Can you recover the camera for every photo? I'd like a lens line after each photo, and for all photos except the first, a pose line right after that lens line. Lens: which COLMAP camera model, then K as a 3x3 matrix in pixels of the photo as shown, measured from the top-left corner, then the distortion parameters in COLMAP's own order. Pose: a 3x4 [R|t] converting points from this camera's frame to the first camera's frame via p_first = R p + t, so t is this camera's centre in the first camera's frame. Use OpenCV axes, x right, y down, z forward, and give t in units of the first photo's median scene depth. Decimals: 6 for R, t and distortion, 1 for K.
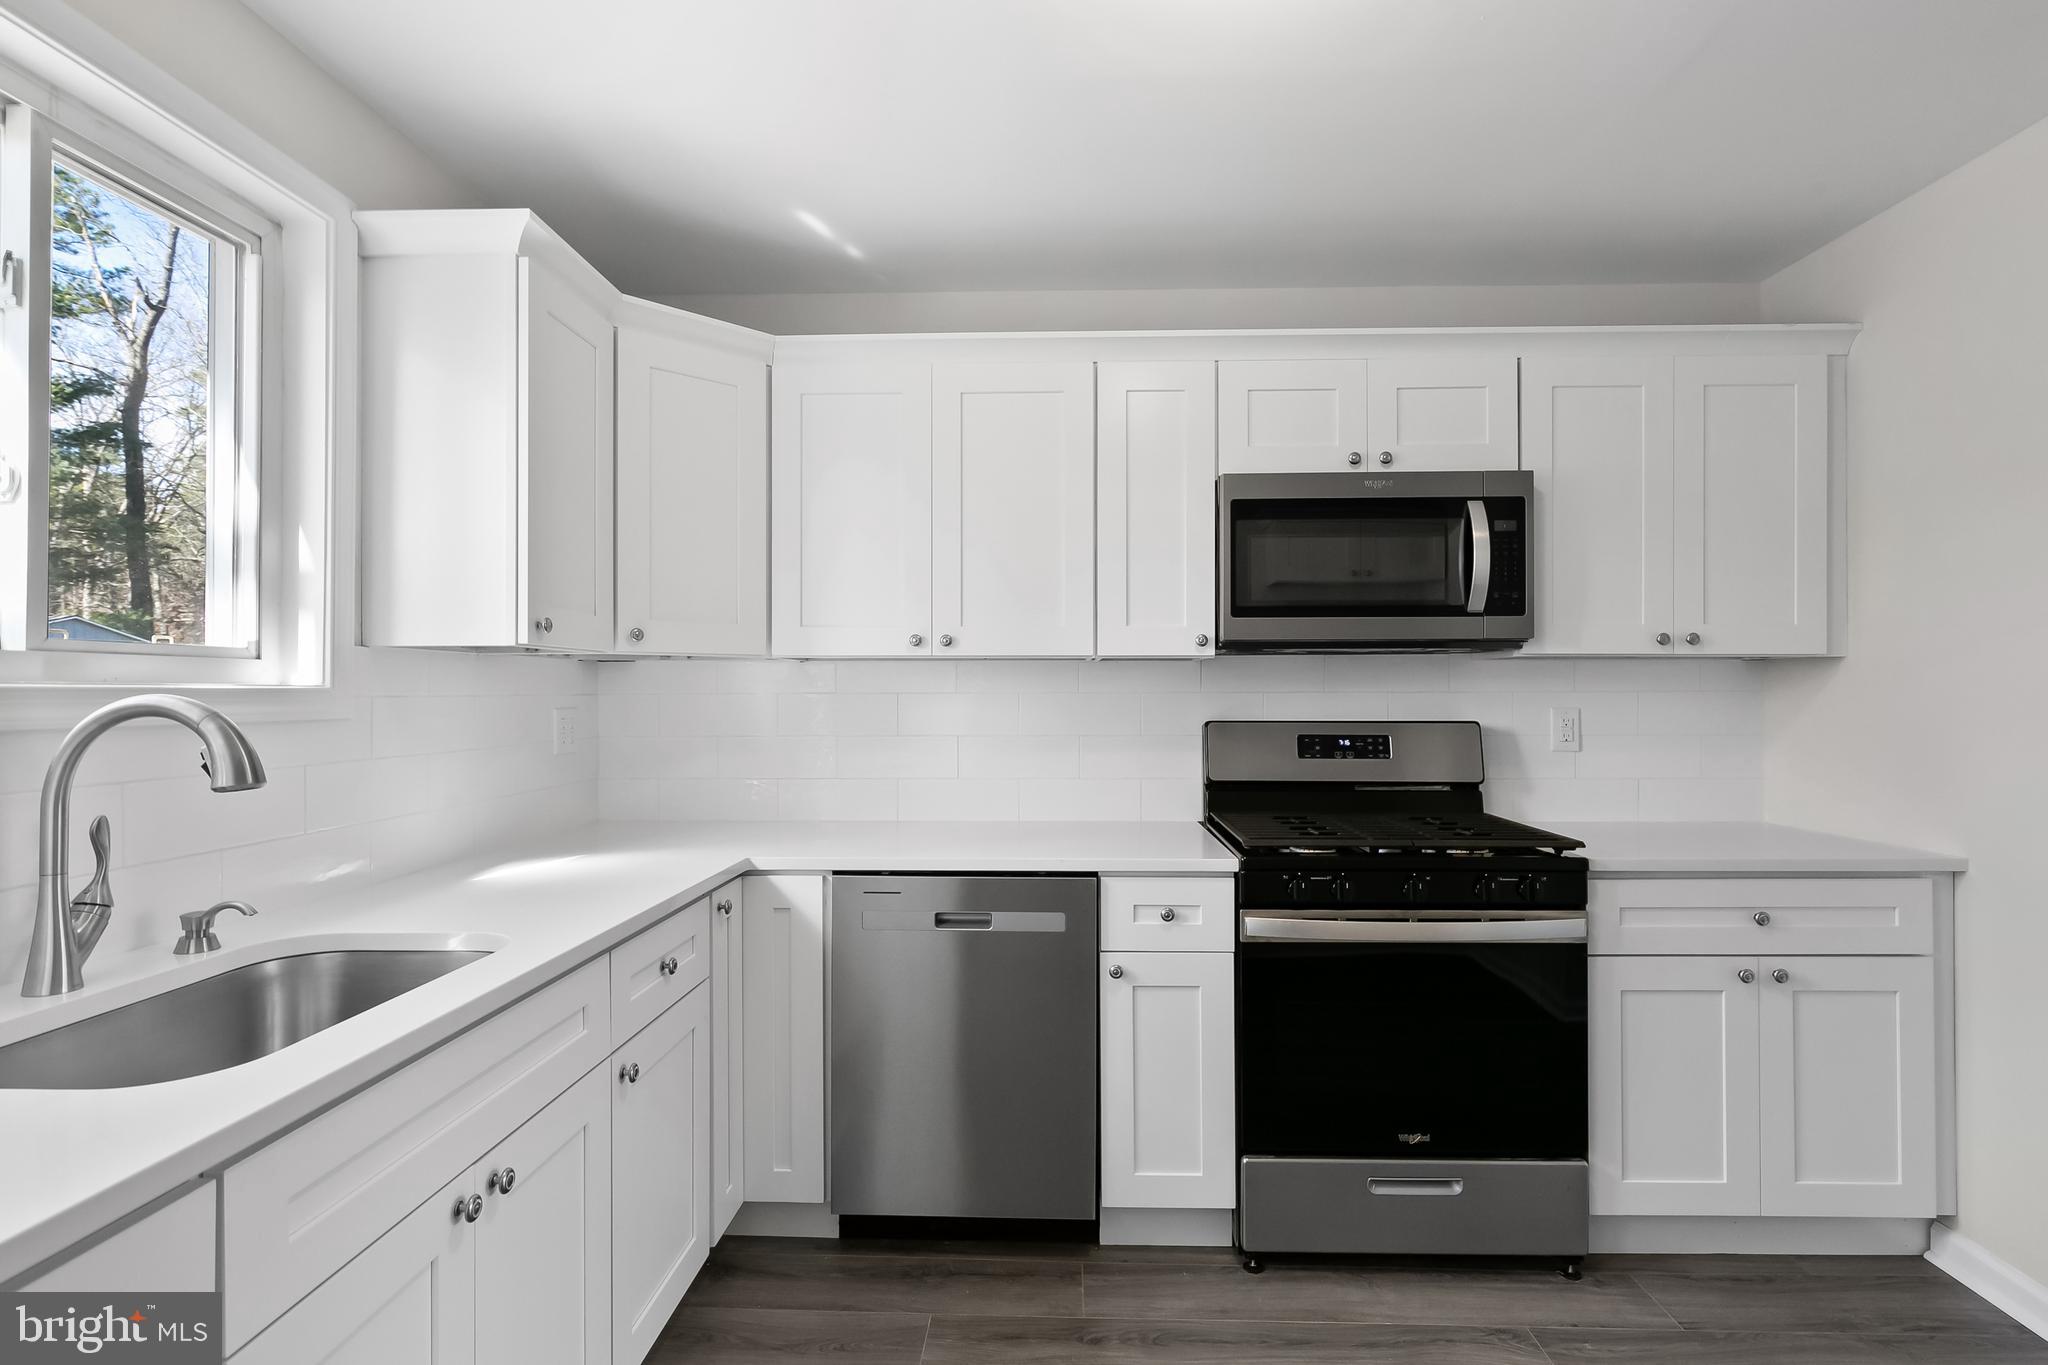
lens RADIAL K [[995.3, 0, 1017.6], [0, 995.3, 684.4], [0, 0, 1]] dist [-0.006394, -0.000537]
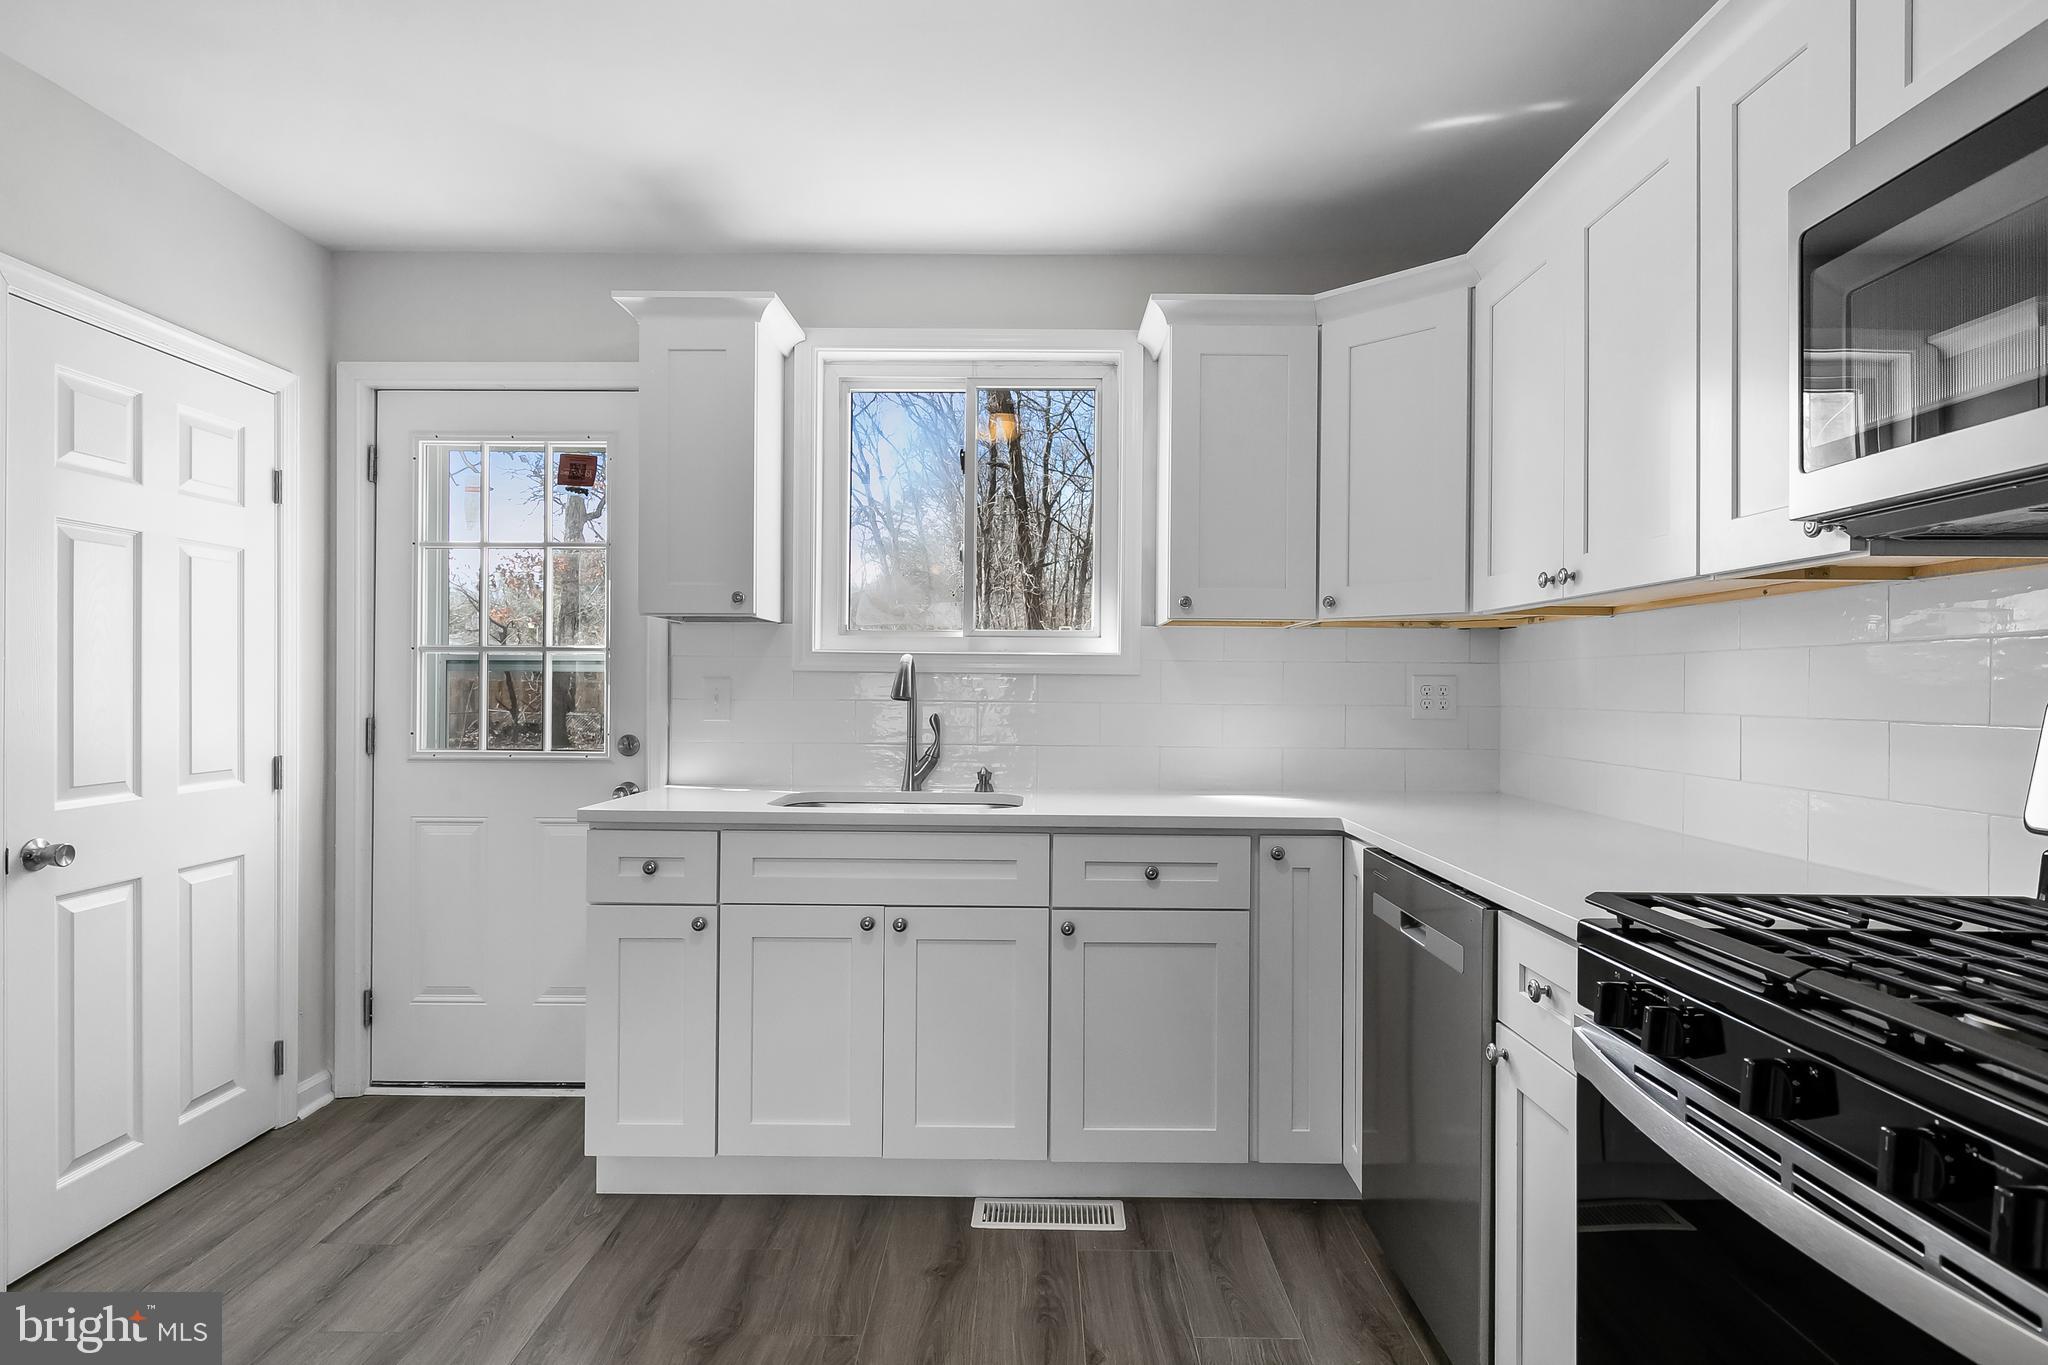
lens RADIAL K [[1074.1, 0, 1019.9], [0, 1074.1, 668.6], [0, 0, 1]] dist [-0.002667, 0.000658]
pose [[0.046086, -0.007532, -0.998909, 0.901190], [-0.003657, 0.999964, -0.007709, 0.036826], [0.998931, 0.004009, 0.046057, 0.713491]]
